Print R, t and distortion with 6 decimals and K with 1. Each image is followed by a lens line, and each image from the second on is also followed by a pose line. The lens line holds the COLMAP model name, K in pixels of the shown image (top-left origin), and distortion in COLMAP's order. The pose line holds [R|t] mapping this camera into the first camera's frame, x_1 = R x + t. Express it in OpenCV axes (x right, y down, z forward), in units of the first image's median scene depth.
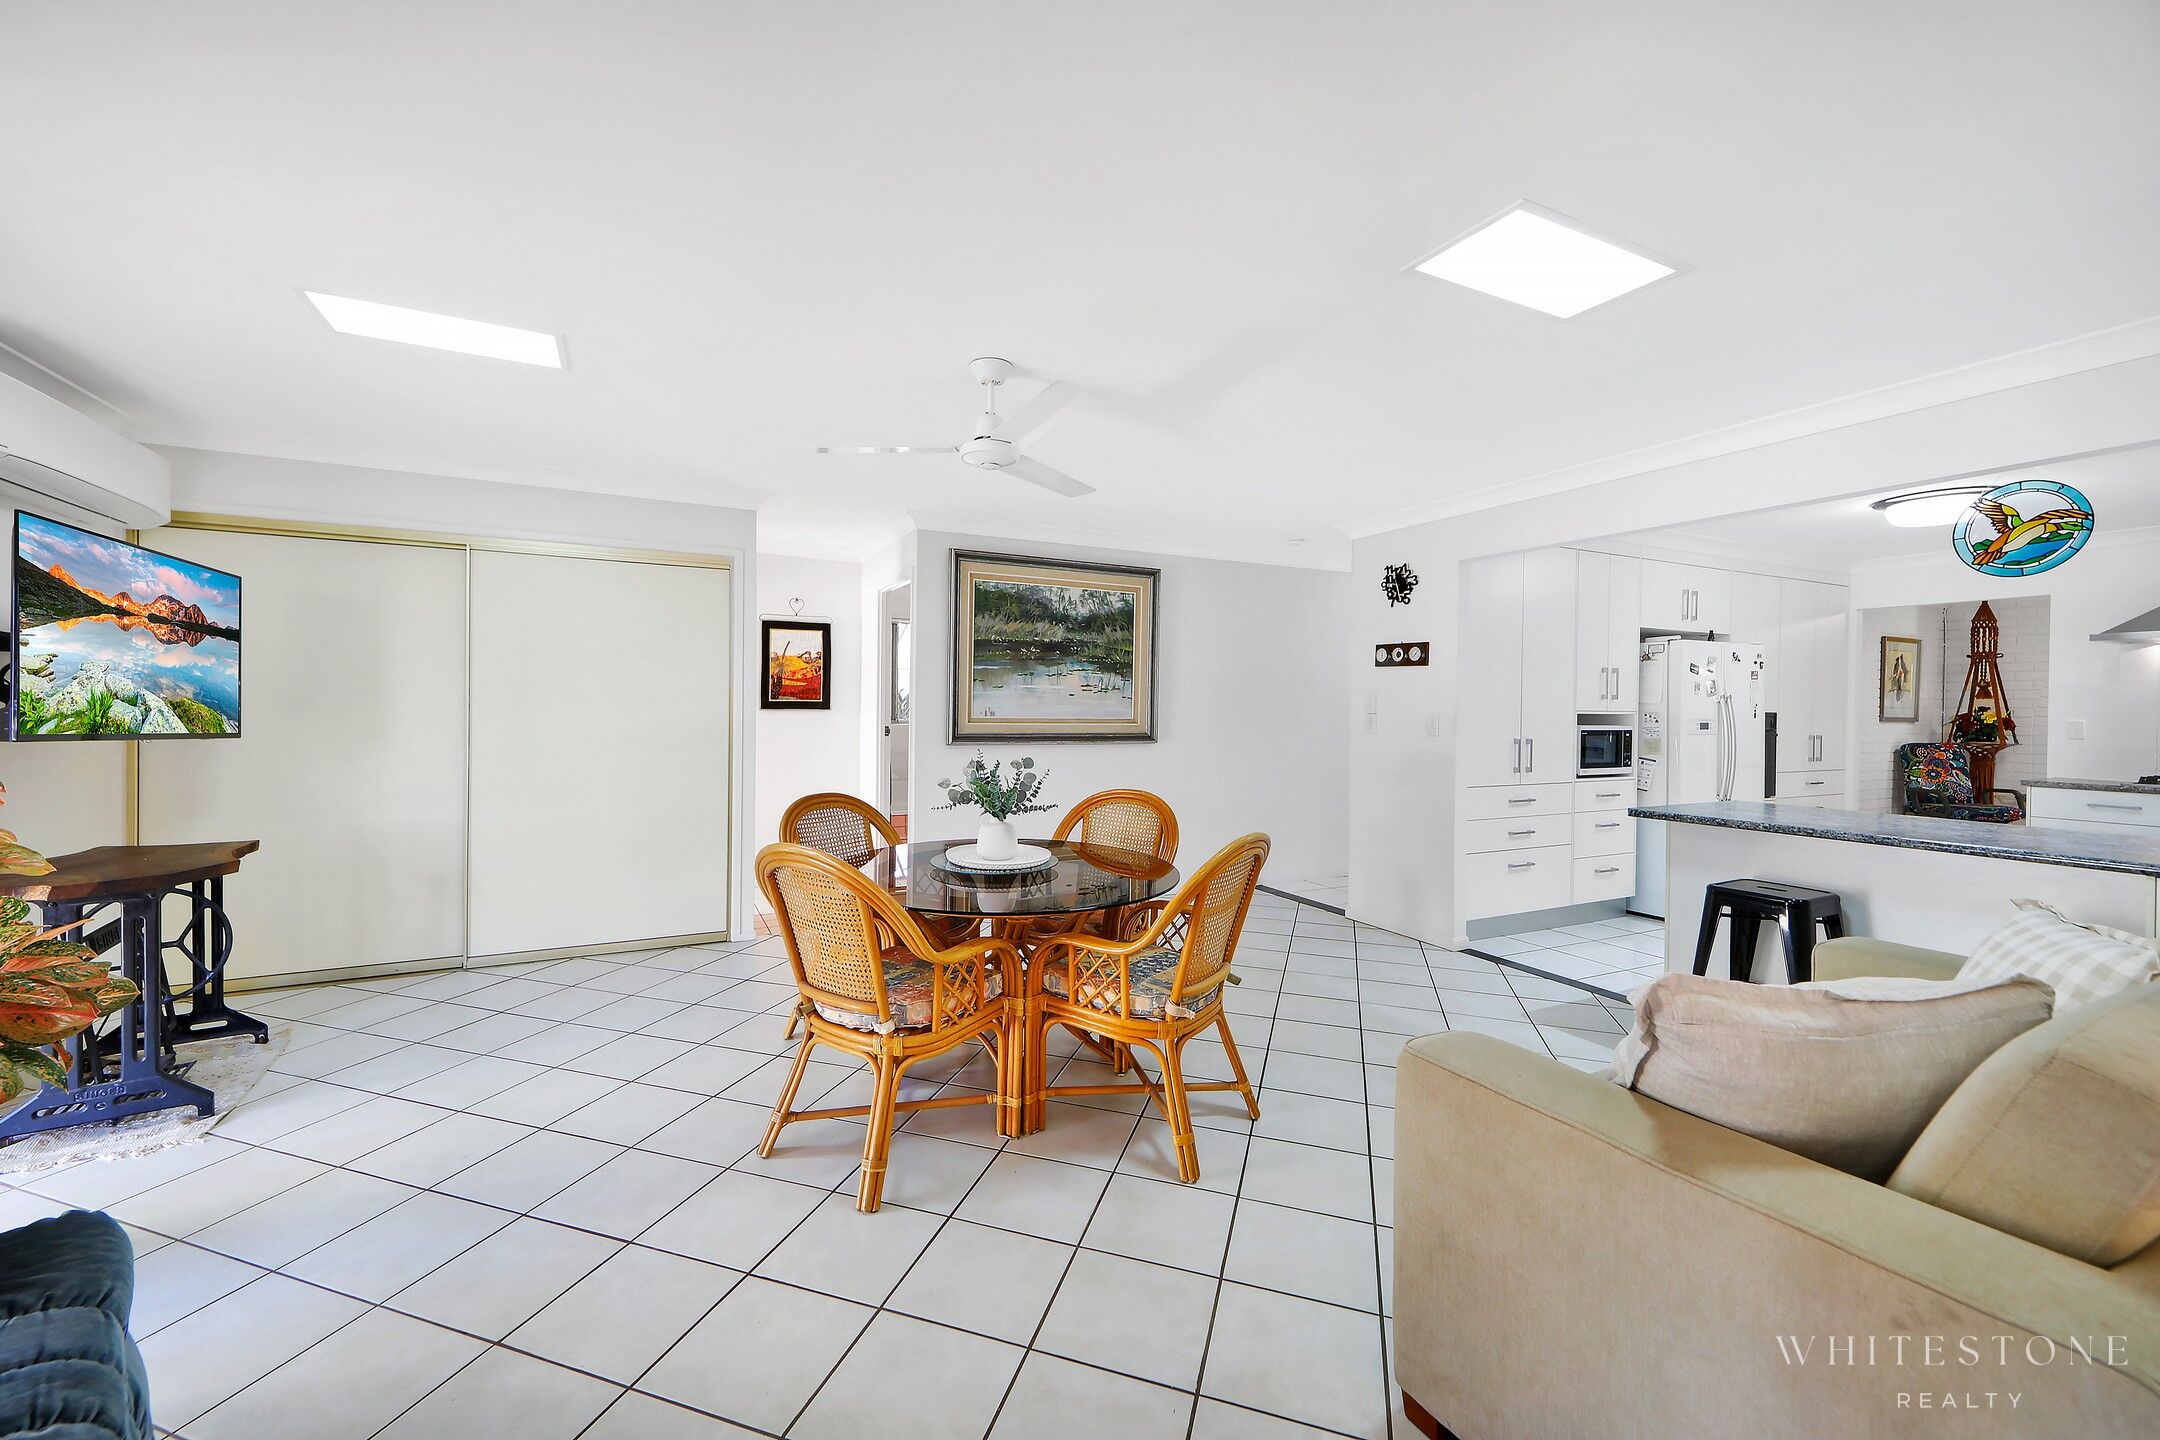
lens RADIAL K [[852.0, 0, 1048.5], [0, 852.0, 710.1], [0, 0, 1]] dist [0.011677, -0.002473]
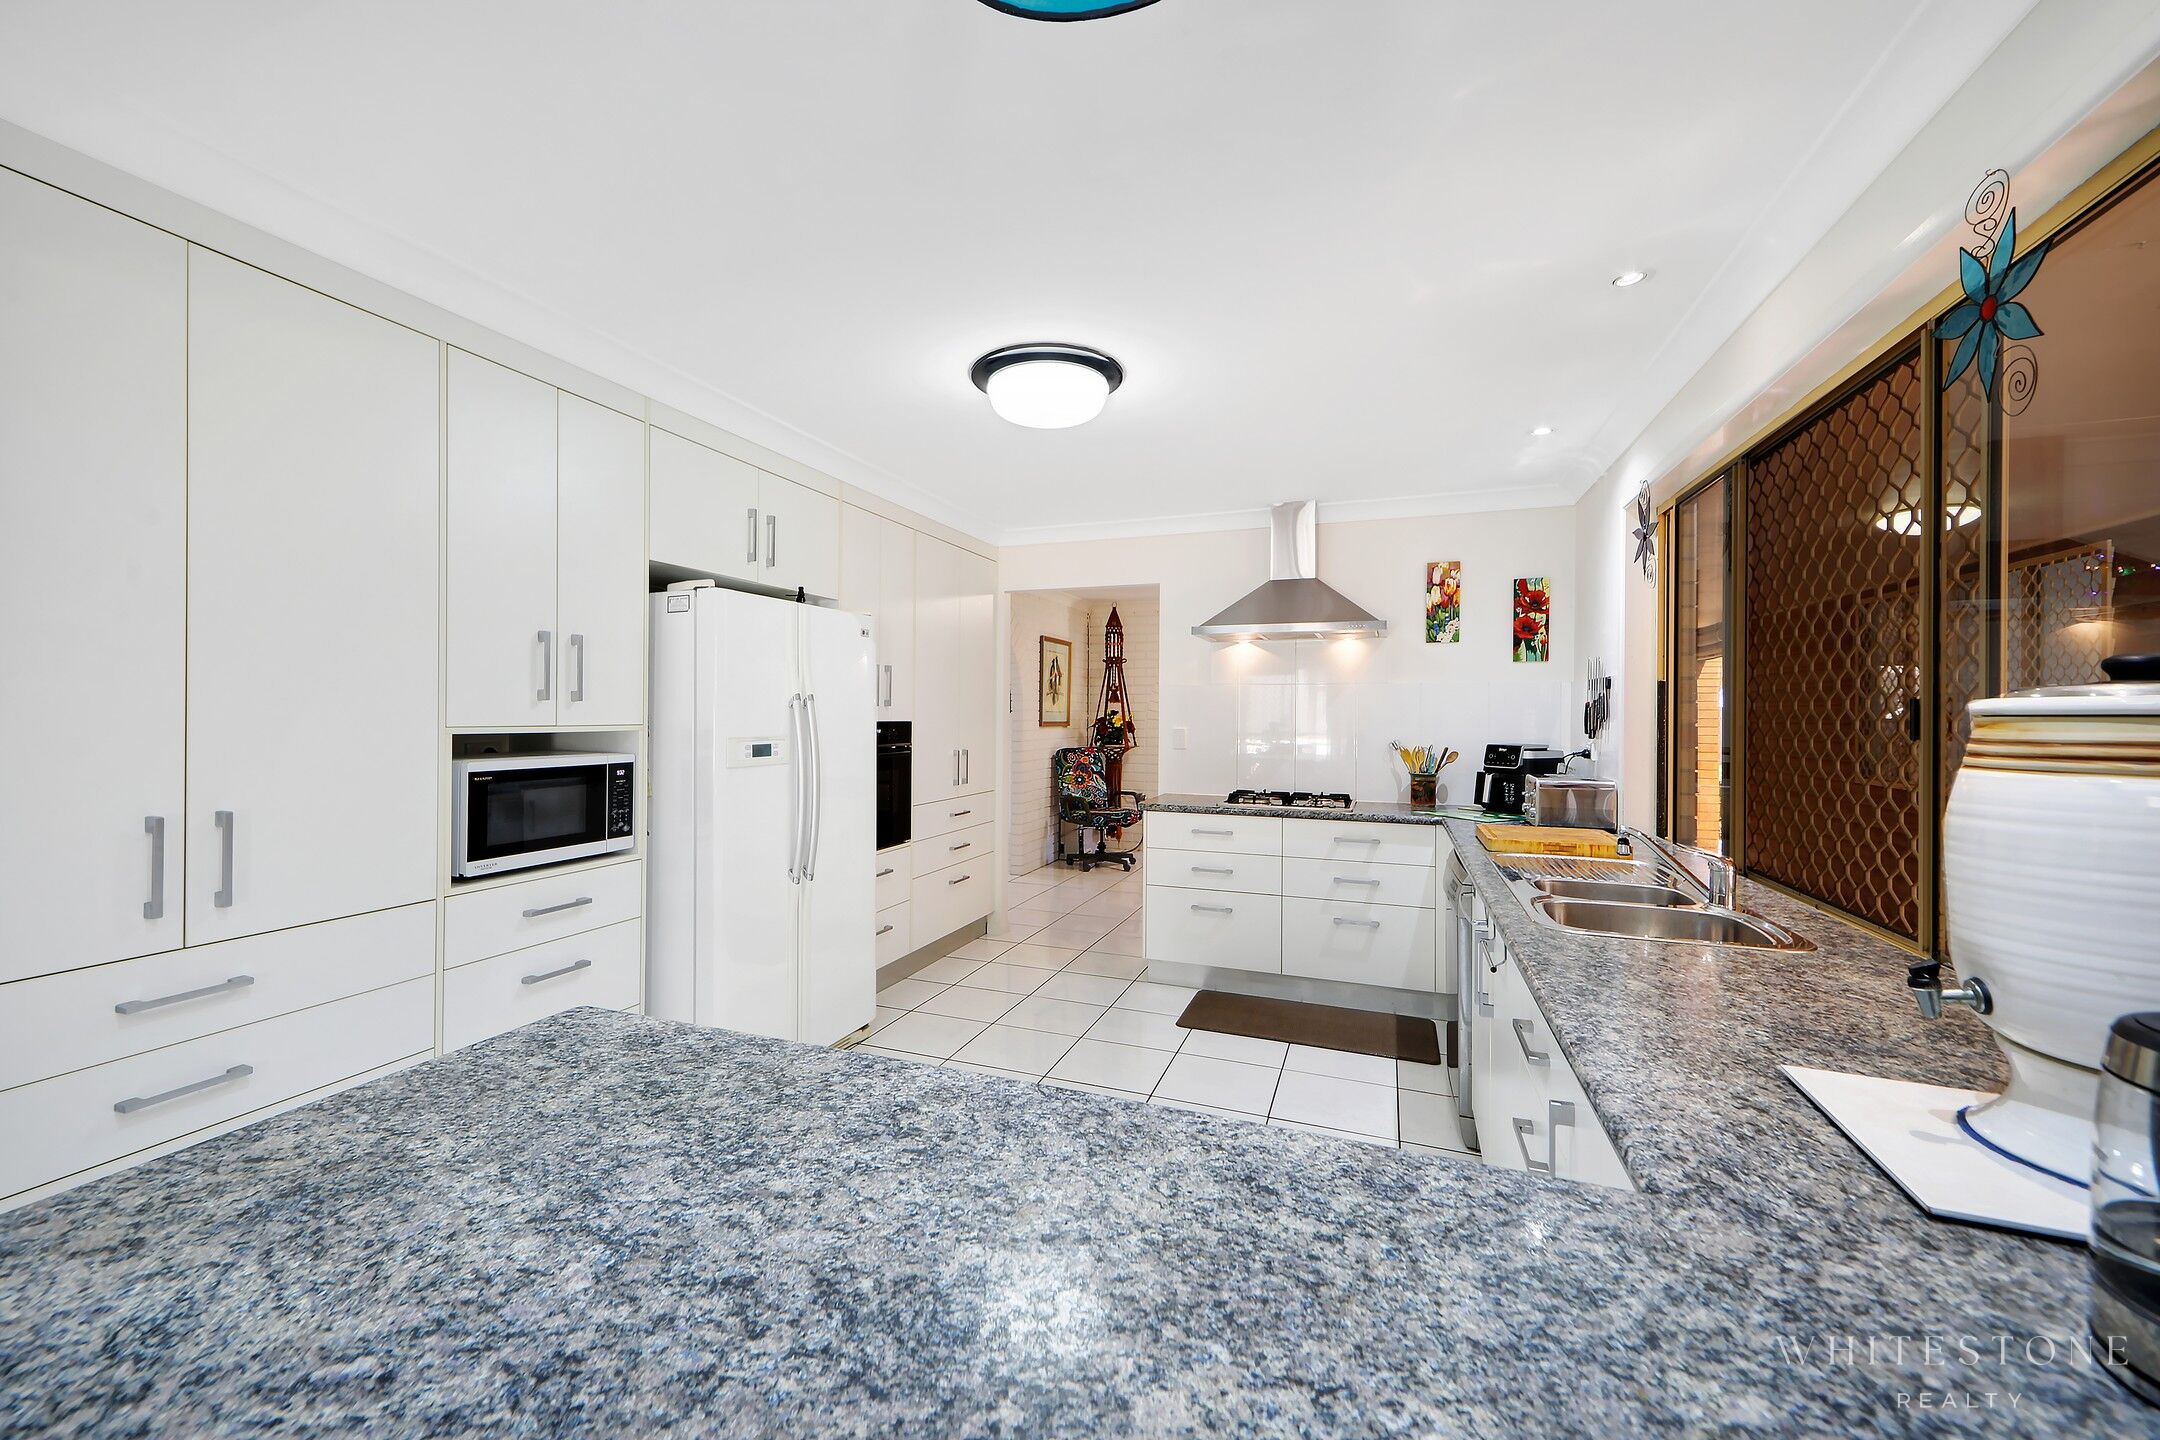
lens RADIAL K [[852.0, 0, 1084.2], [0, 852.0, 717.3], [0, 0, 1]] dist [0.011677, -0.002473]
pose [[0.708922, -0.009444, 0.705223, 0.437962], [0.006240, 0.999955, 0.007118, -0.003954], [-0.705259, -0.000646, 0.708950, 0.388168]]
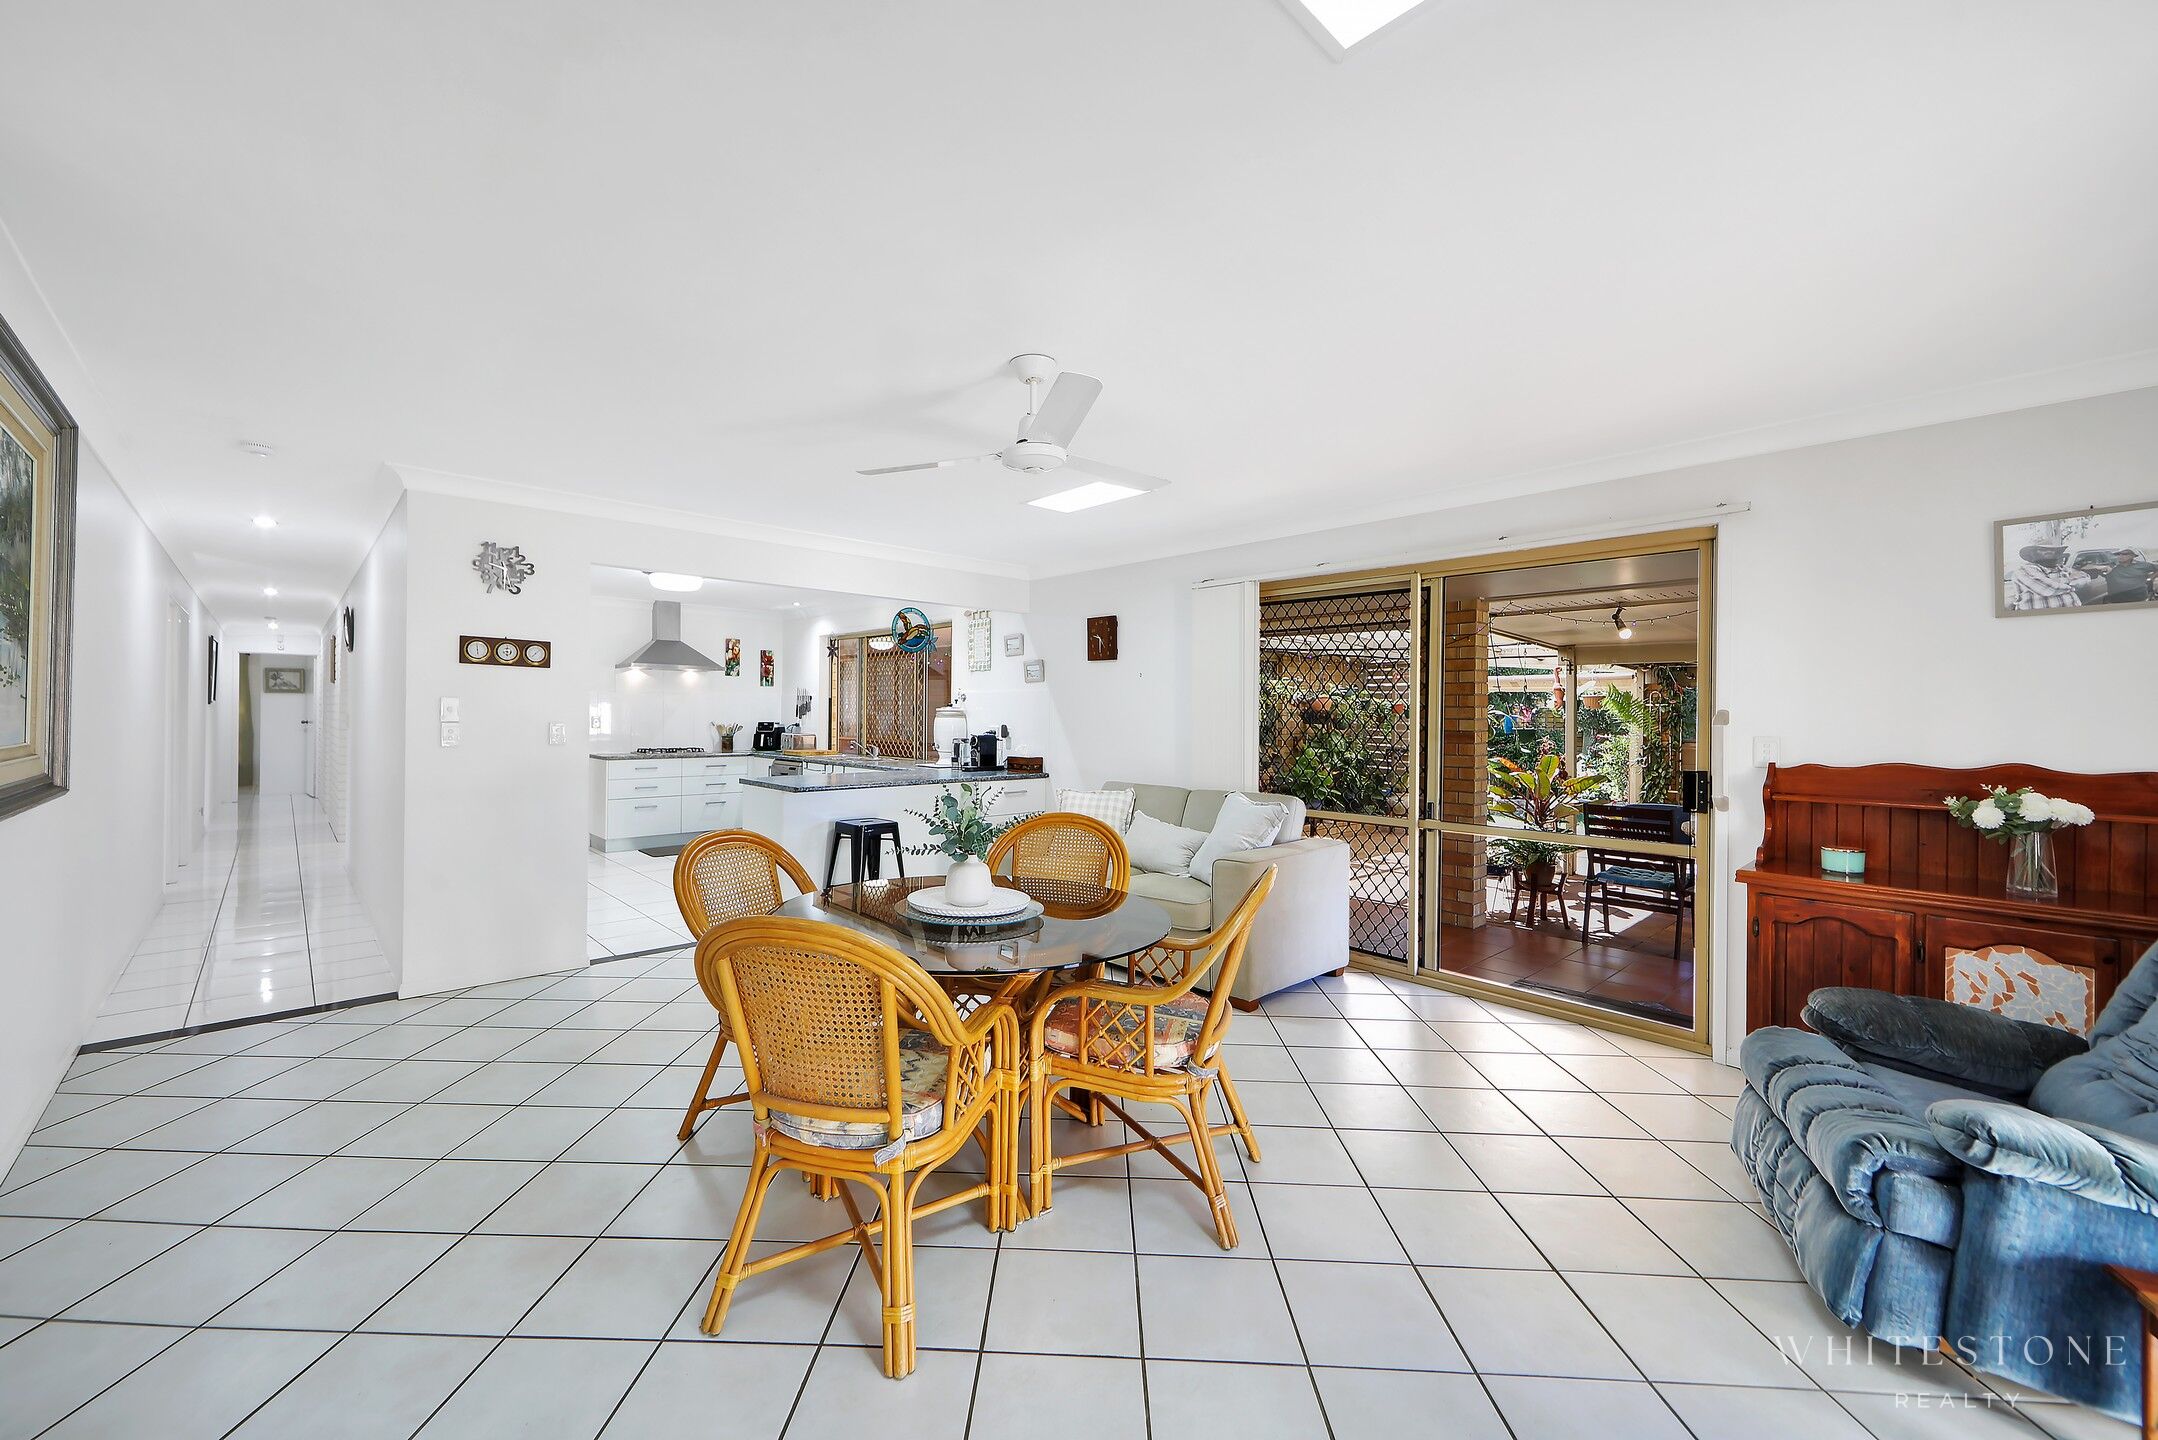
lens RADIAL K [[851.2, 0, 1059.8], [0, 851.2, 717.6], [0, 0, 1]] dist [0.011677, -0.002473]
pose [[-0.297235, -0.016829, 0.954656, -0.461272], [-0.005740, 0.999858, 0.015839, -0.011520], [-0.954787, -0.000772, -0.297289, 0.566868]]
